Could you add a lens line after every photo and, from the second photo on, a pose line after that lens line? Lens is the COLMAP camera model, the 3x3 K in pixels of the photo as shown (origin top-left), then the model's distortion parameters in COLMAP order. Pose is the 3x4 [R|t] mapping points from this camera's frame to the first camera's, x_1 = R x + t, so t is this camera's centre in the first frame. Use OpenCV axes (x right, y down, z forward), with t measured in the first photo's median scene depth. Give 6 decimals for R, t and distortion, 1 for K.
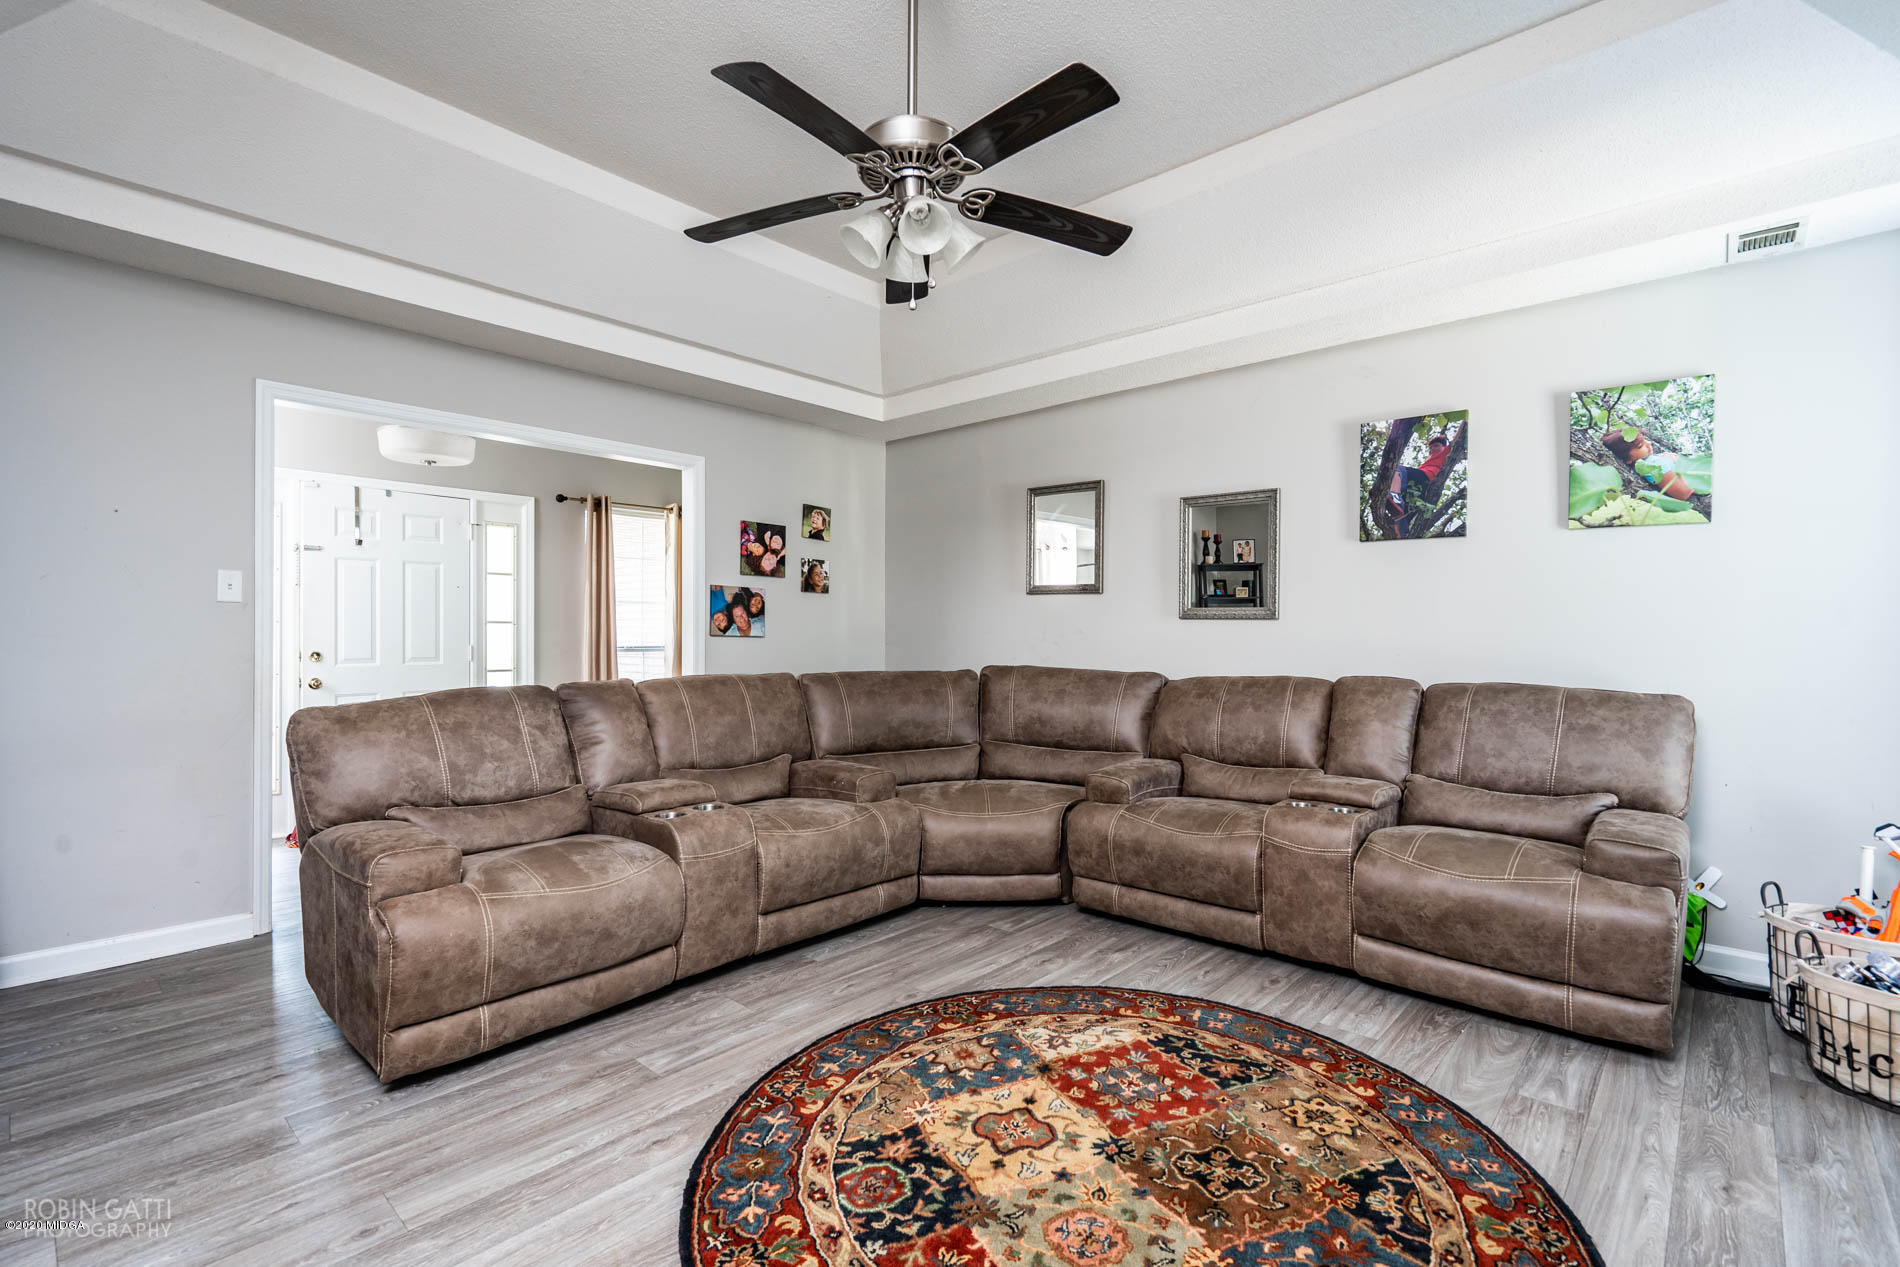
lens RADIAL K [[868.9, 0, 947.6], [0, 868.9, 641.3], [0, 0, 1]] dist [-0.004473, 0.000641]
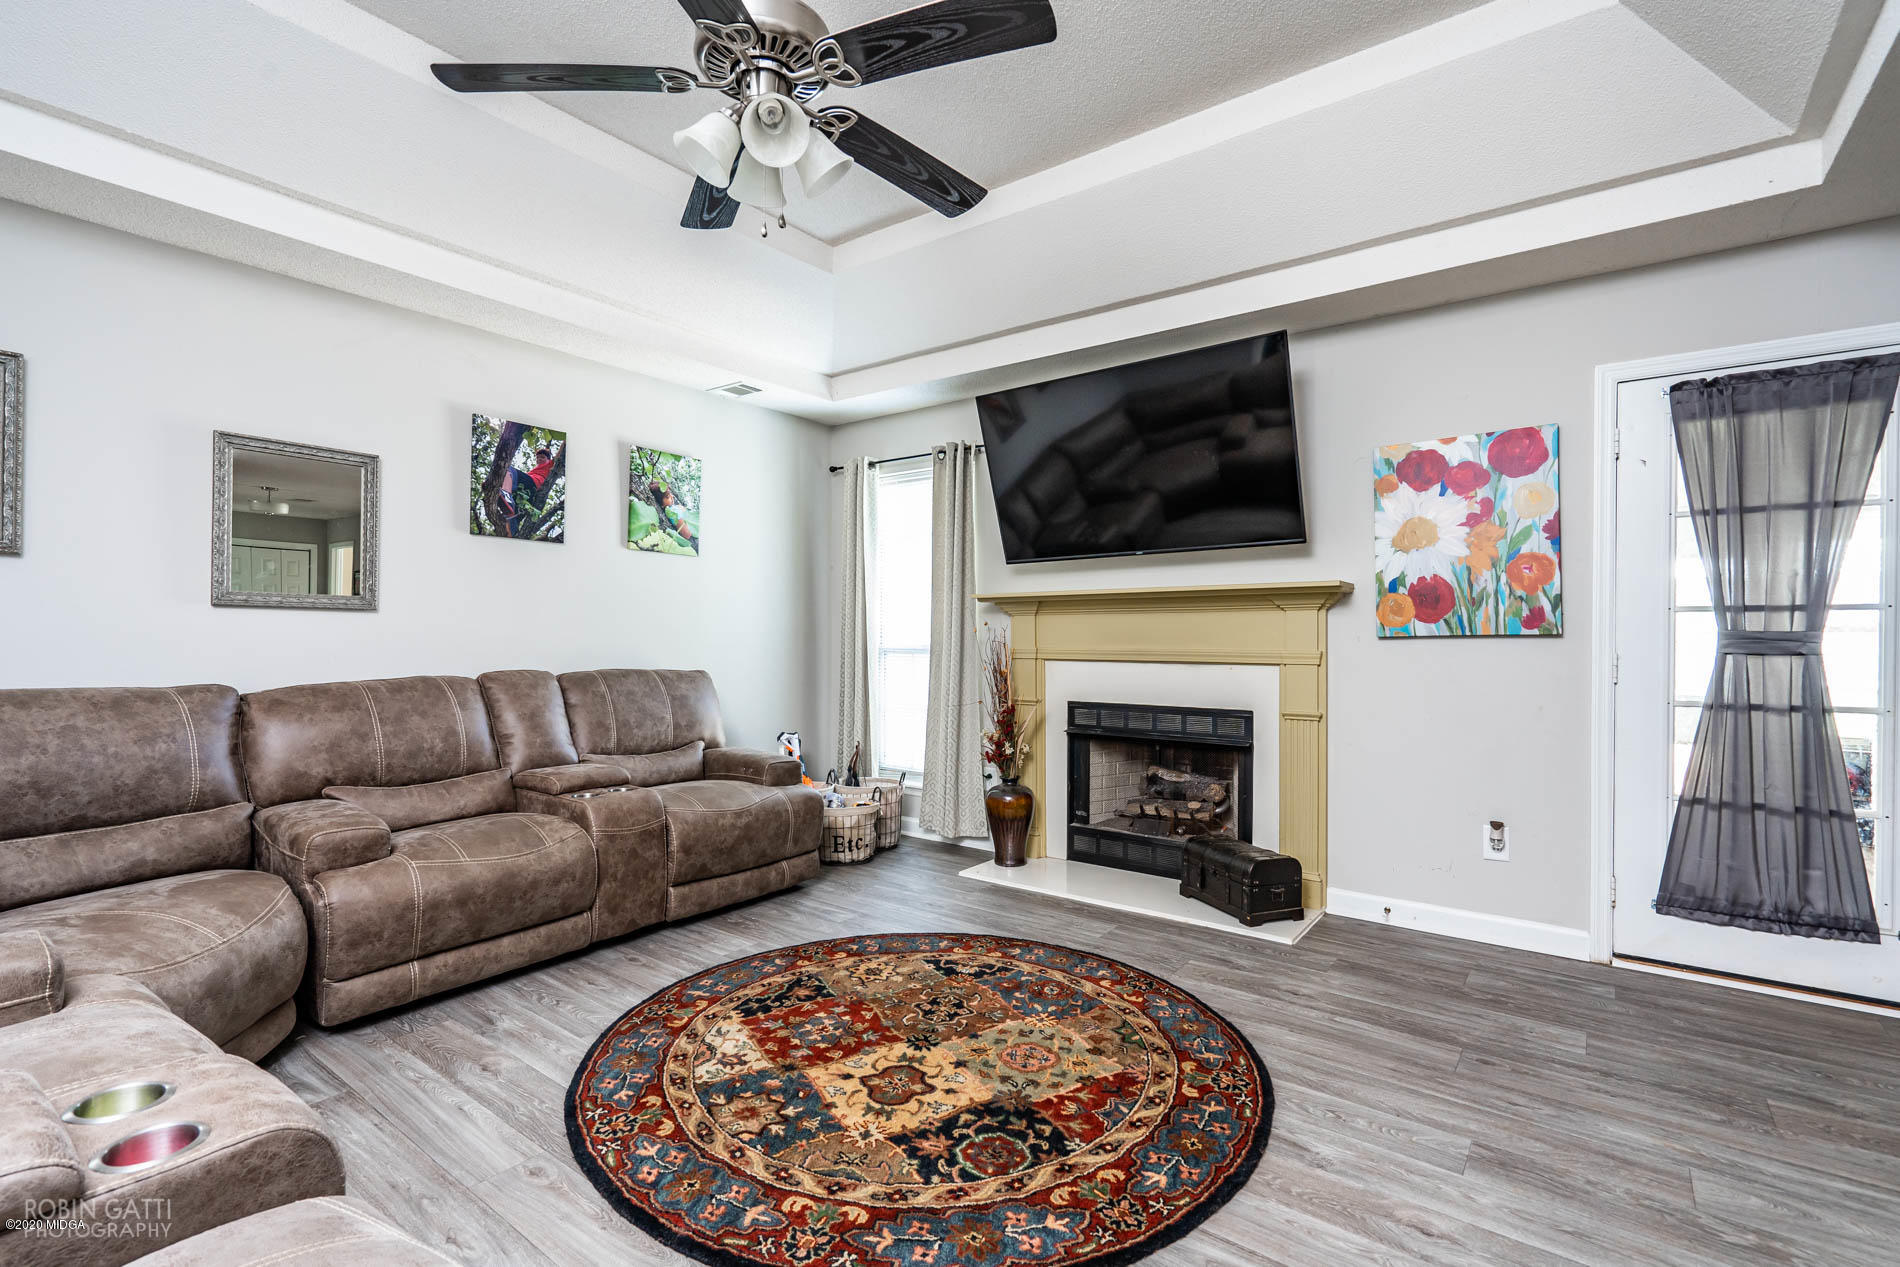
lens RADIAL K [[868.9, 0, 947.6], [0, 868.9, 641.3], [0, 0, 1]] dist [-0.004473, 0.000641]
pose [[-0.089942, -0.010261, 0.995894, -0.805129], [0.006160, 0.999922, 0.010858, -0.002311], [-0.995928, 0.007111, -0.089872, 0.824381]]
